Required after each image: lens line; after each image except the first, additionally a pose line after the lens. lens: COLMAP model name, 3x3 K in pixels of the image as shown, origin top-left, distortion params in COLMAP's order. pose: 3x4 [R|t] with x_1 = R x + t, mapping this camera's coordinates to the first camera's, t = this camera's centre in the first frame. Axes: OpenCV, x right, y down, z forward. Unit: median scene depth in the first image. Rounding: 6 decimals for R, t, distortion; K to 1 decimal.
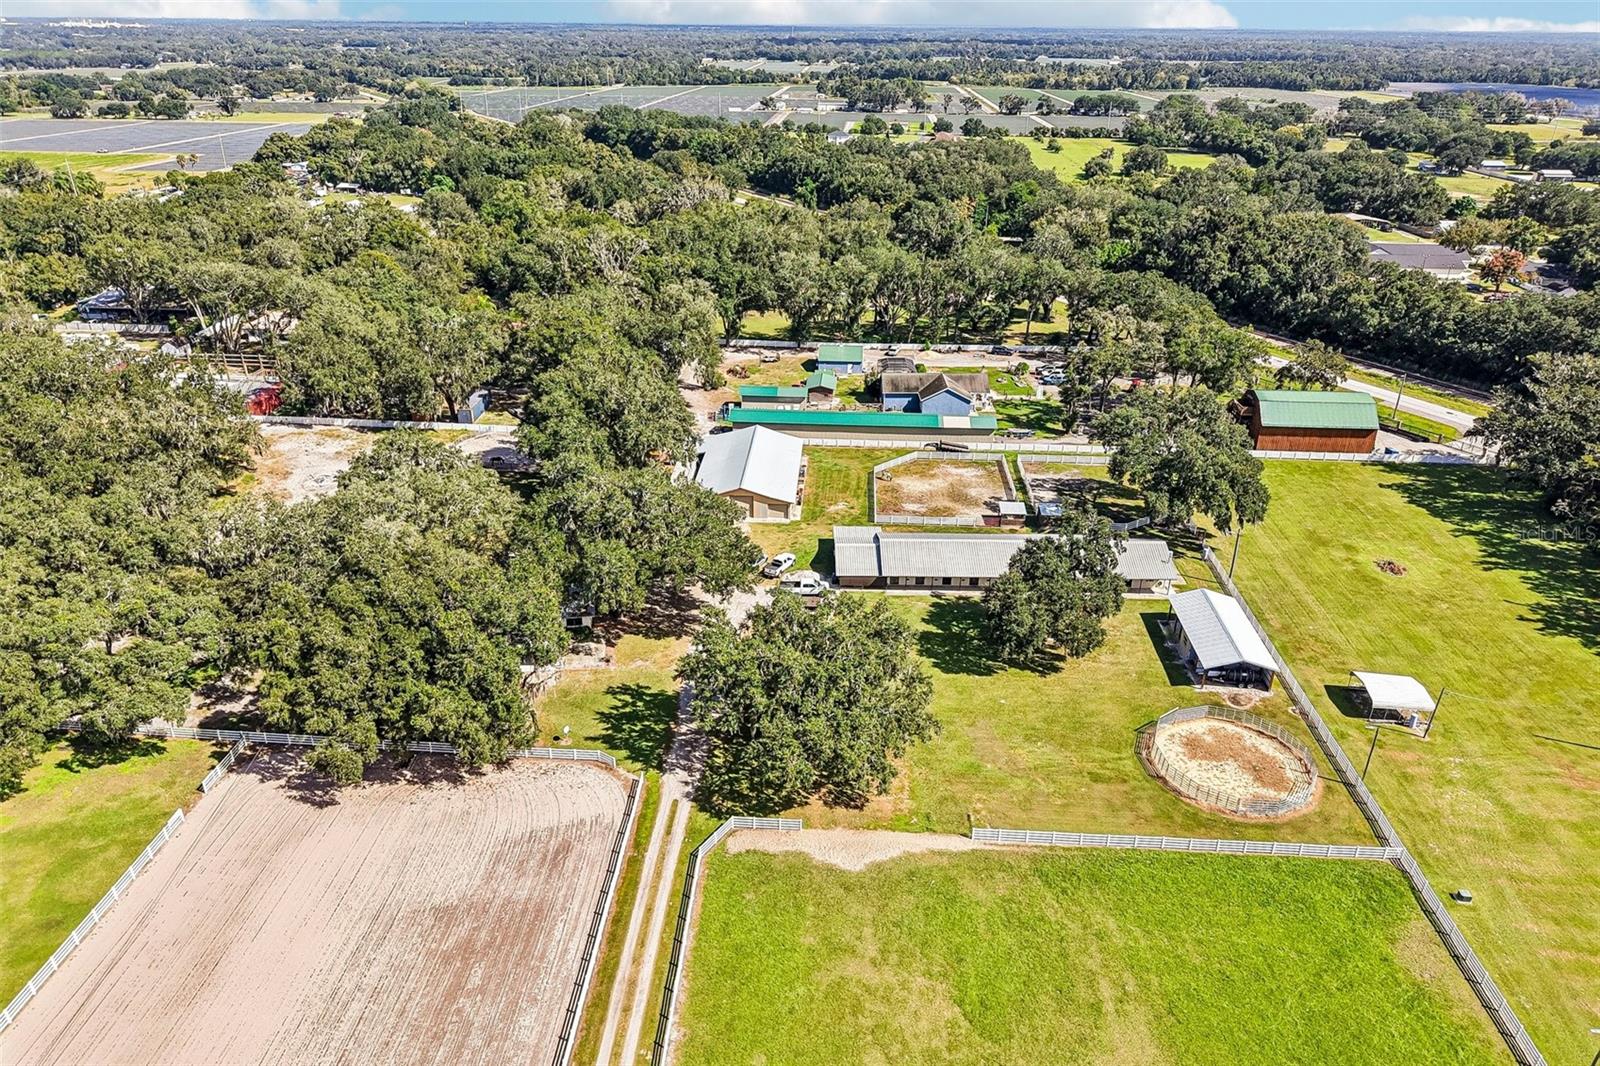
lens RADIAL K [[1067.6, 0, 805.3], [0, 1067.6, 538.1], [0, 0, 1]] dist [0.019308, -0.023806]
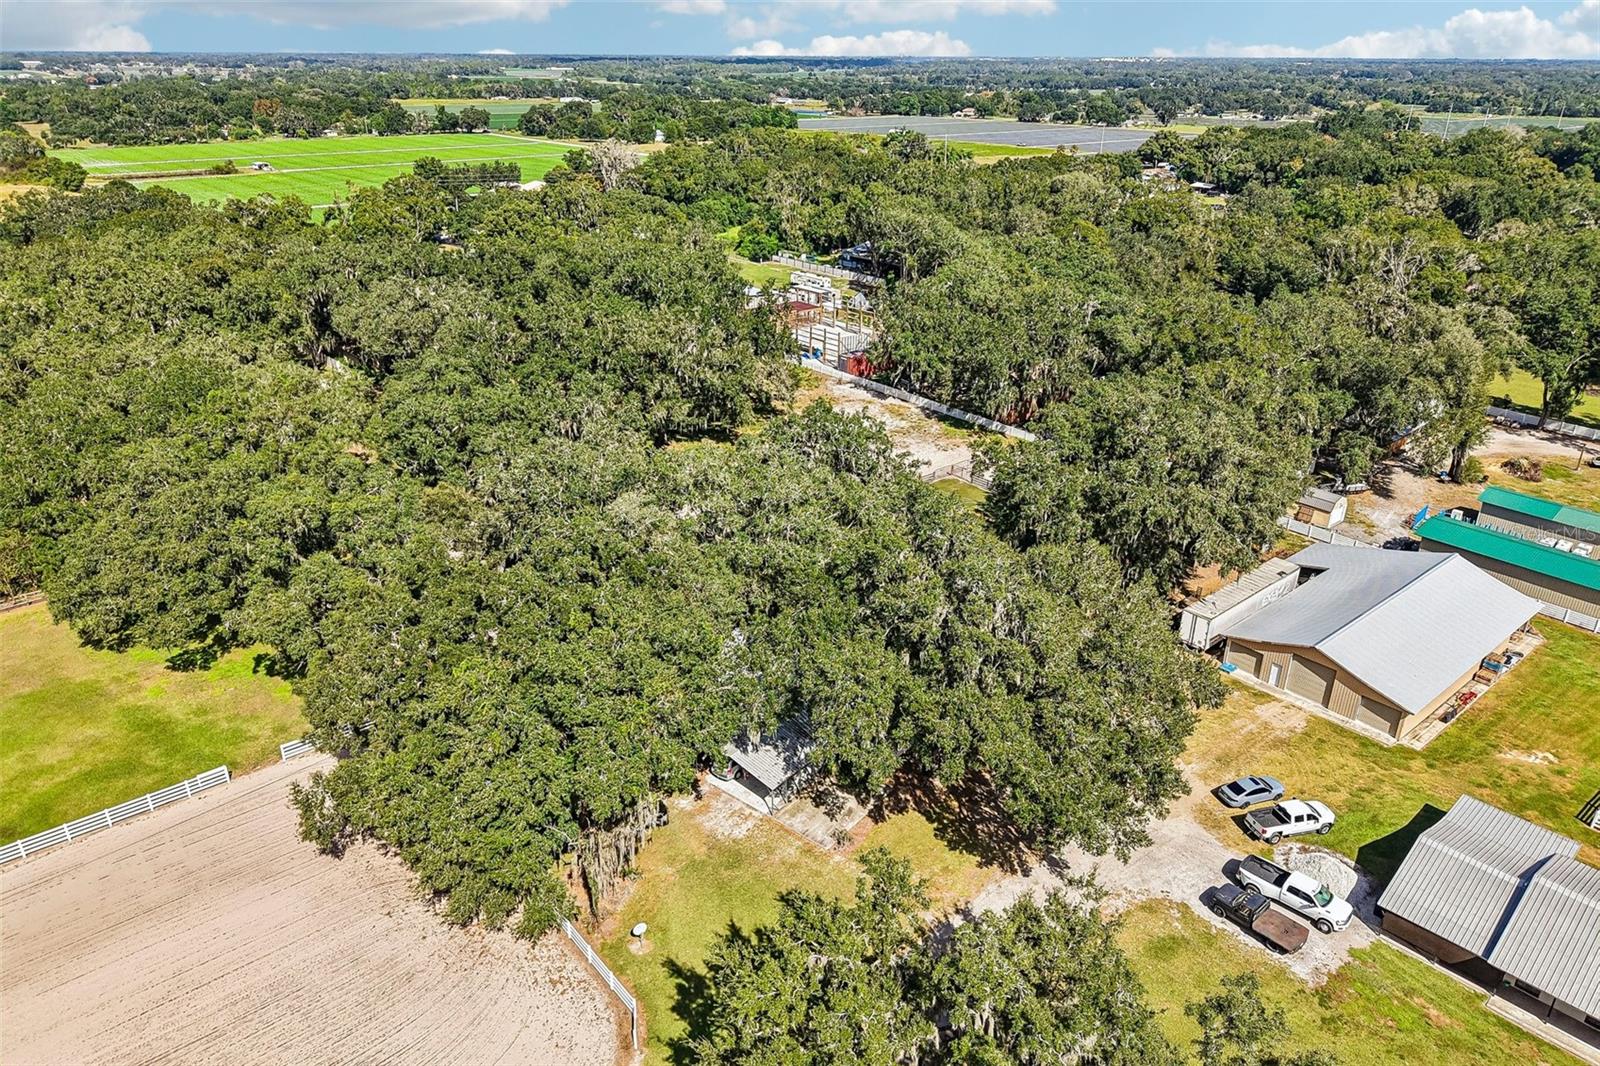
lens RADIAL K [[1067.6, 0, 788.1], [0, 1067.6, 533.3], [0, 0, 1]] dist [0.019308, -0.023806]
pose [[0.677069, 0.291376, -0.675779, 0.090777], [-0.313690, 0.944946, 0.093144, -0.057904], [0.665715, 0.148920, 0.731195, 0.352558]]
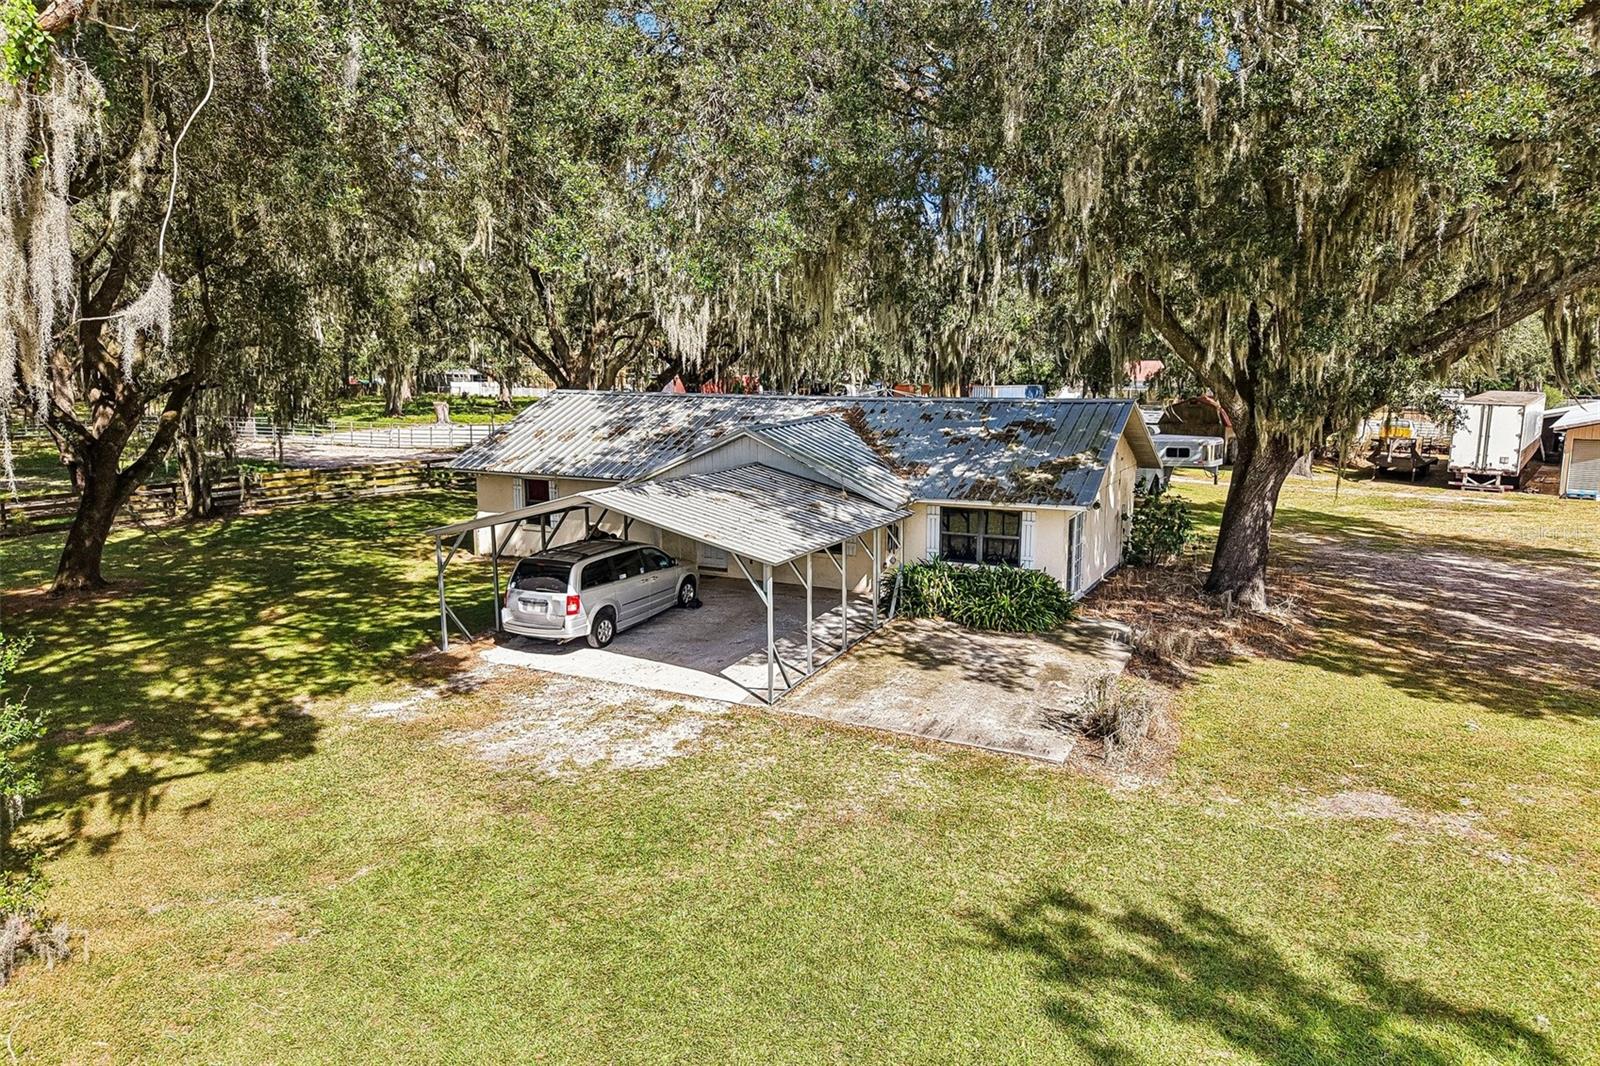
lens RADIAL K [[1067.6, 0, 805.7], [0, 1067.6, 534.2], [0, 0, 1]] dist [0.019308, -0.023806]
pose [[0.826633, 0.074141, -0.557836, -0.095003], [-0.231113, 0.948554, -0.216405, 0.085119], [0.513094, 0.307811, 0.801241, 0.573451]]
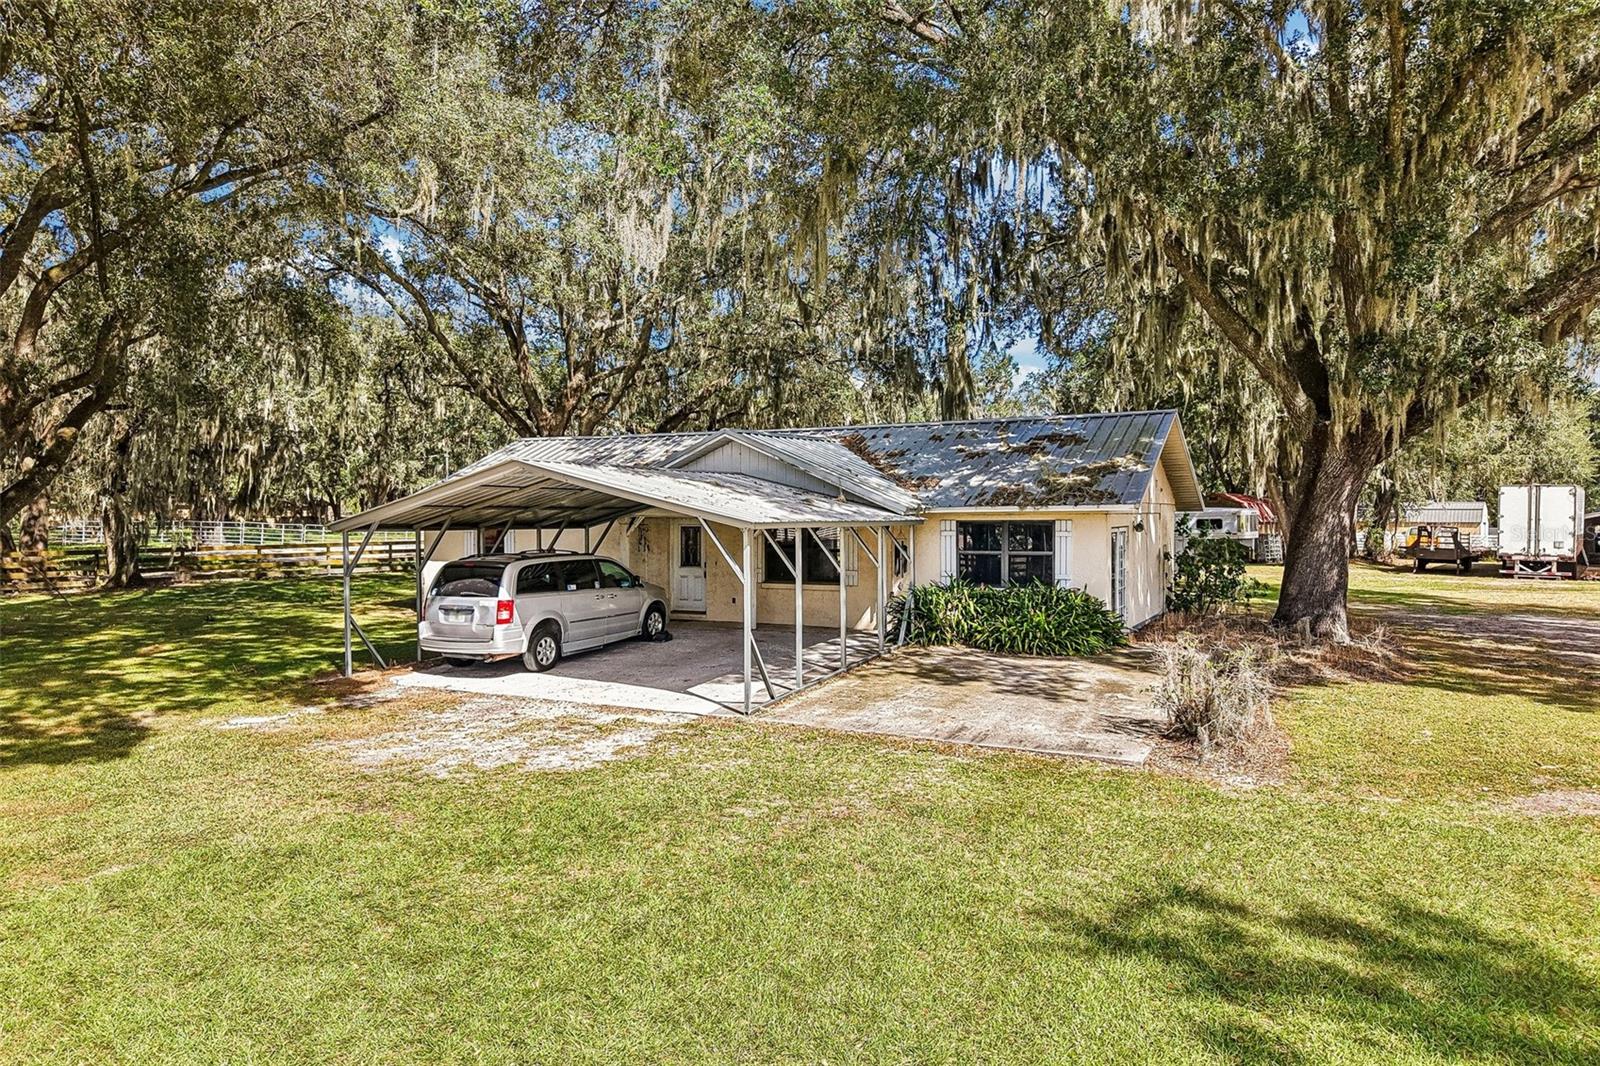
lens RADIAL K [[1067.6, 0, 804.1], [0, 1067.6, 532.7], [0, 0, 1]] dist [0.019308, -0.023806]
pose [[0.825779, -0.009543, -0.563913, -0.104983], [-0.230213, 0.907066, -0.352468, 0.093247], [0.514869, 0.420881, 0.746839, 0.594944]]
